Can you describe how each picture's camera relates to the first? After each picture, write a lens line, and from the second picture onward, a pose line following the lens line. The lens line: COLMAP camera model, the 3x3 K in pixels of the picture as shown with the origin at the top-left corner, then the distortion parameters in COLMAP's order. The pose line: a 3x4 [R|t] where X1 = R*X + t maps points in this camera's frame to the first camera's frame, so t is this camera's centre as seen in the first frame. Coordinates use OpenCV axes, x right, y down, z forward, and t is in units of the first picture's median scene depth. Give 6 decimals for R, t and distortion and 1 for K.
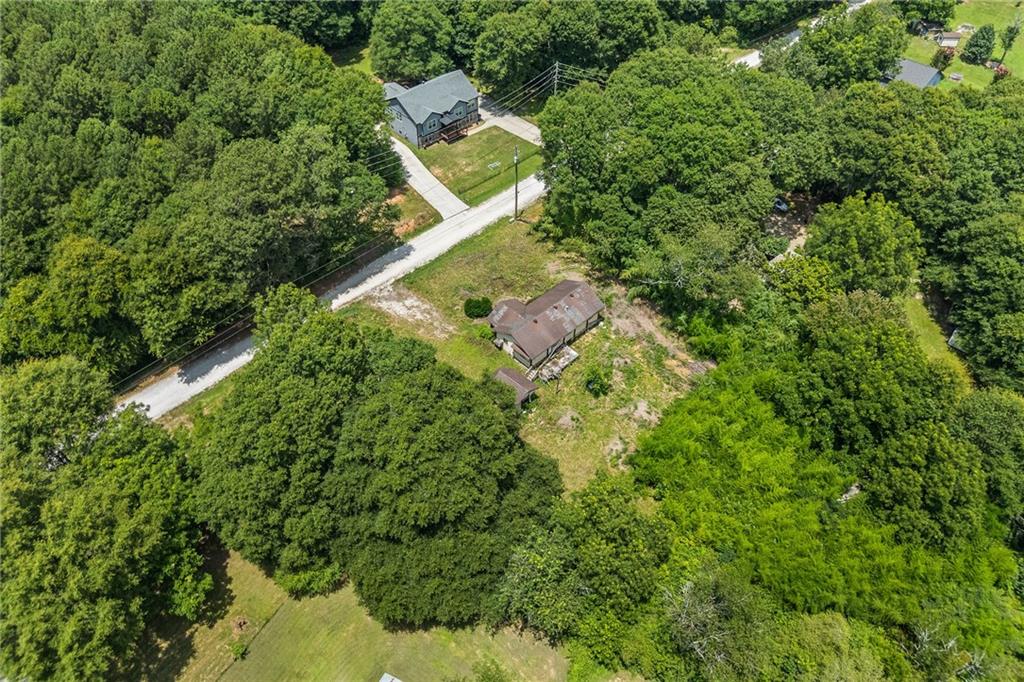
lens RADIAL K [[768.0, 0, 511.5], [0, 768.0, 336.2], [0, 0, 1]] dist [0.055752, -0.047357]
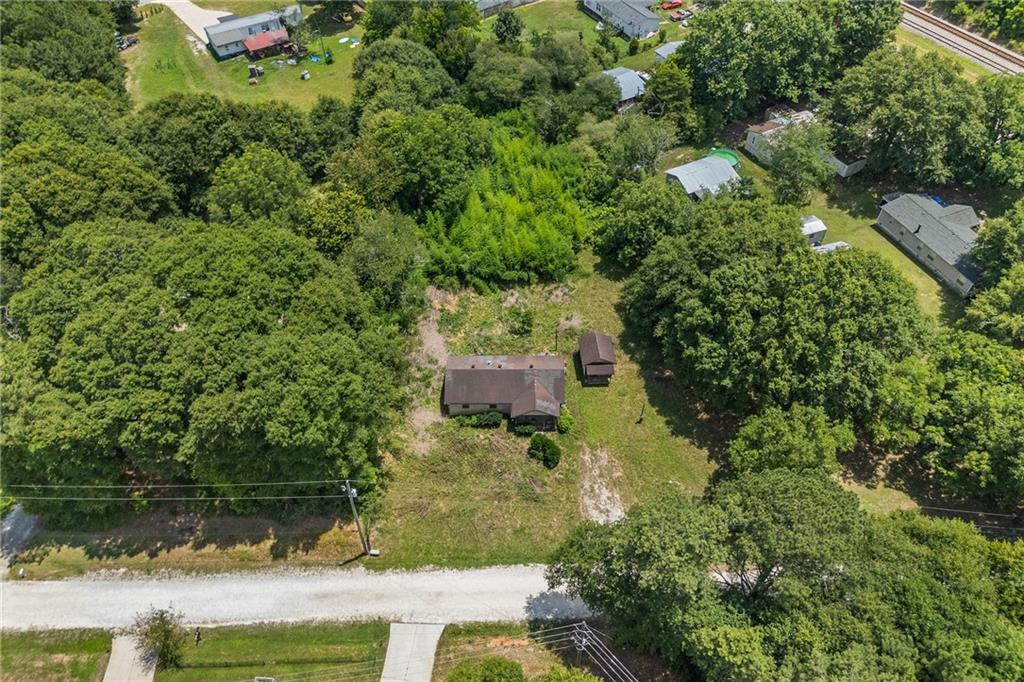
lens RADIAL K [[768.0, 0, 508.6], [0, 768.0, 341.2], [0, 0, 1]] dist [0.055752, -0.047357]
pose [[-0.722498, -0.518180, 0.457697, -0.334878], [0.505686, 0.055372, 0.860939, -0.772461], [-0.471465, 0.853477, 0.222031, 0.764899]]
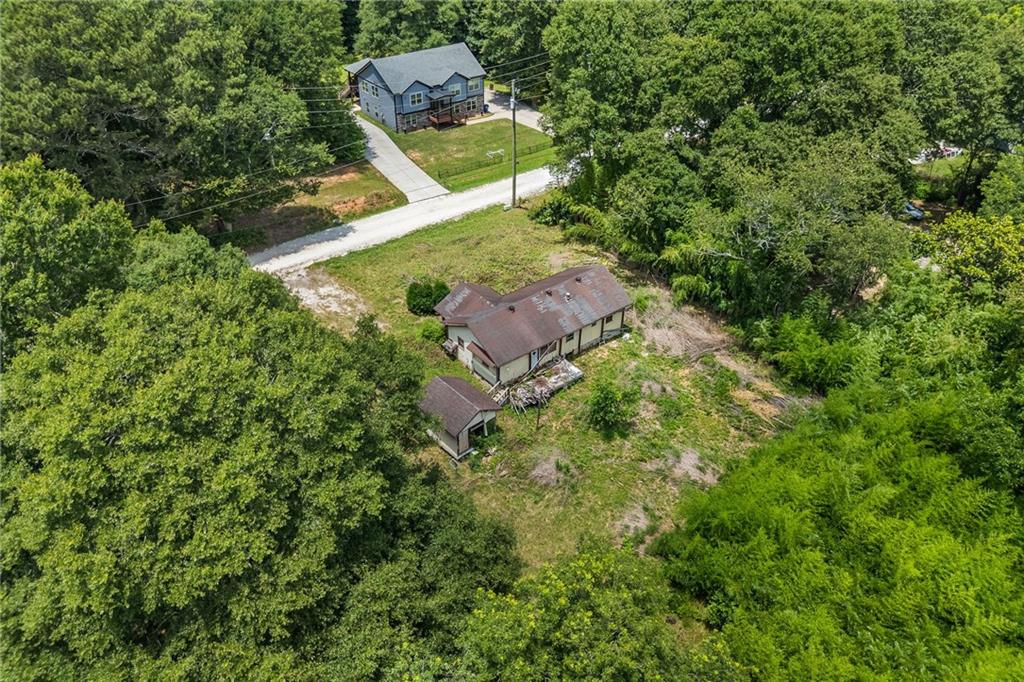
lens RADIAL K [[768.0, 0, 516.5], [0, 768.0, 366.1], [0, 0, 1]] dist [0.055752, -0.047357]
pose [[0.995666, 0.059575, -0.071419, 0.077062], [-0.070826, 0.983395, -0.167087, 0.118668], [0.060279, 0.171421, 0.983352, 0.412305]]
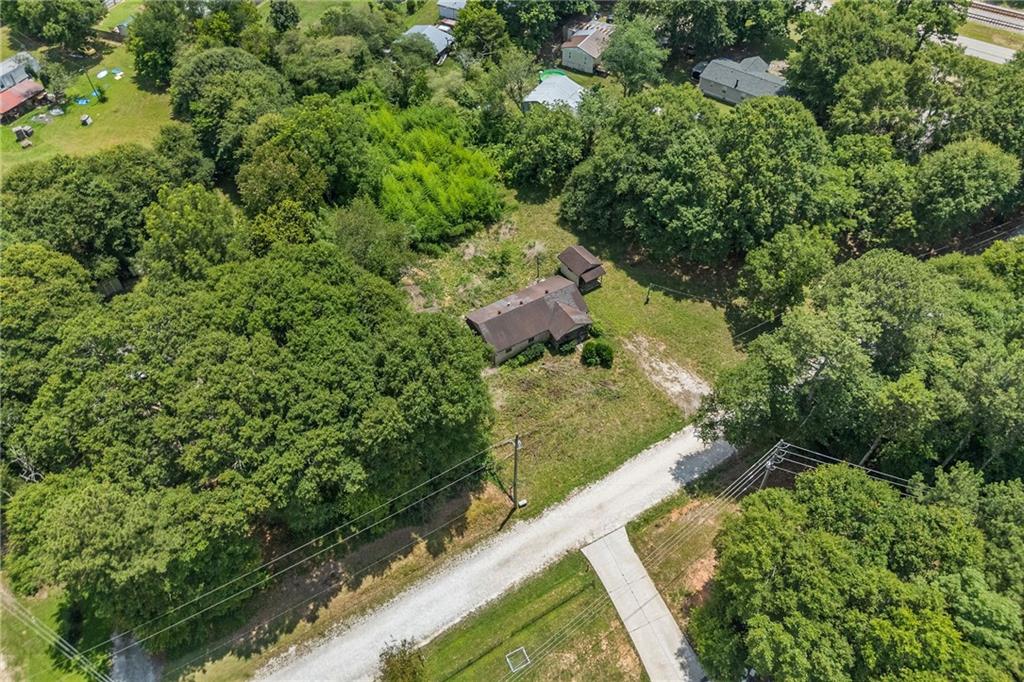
lens RADIAL K [[768.0, 0, 512.6], [0, 768.0, 304.6], [0, 0, 1]] dist [0.055752, -0.047357]
pose [[-0.974984, -0.174710, 0.137414, -0.062552], [0.150266, -0.062530, 0.986666, -0.927047], [-0.163788, 0.982632, 0.087219, 0.910314]]
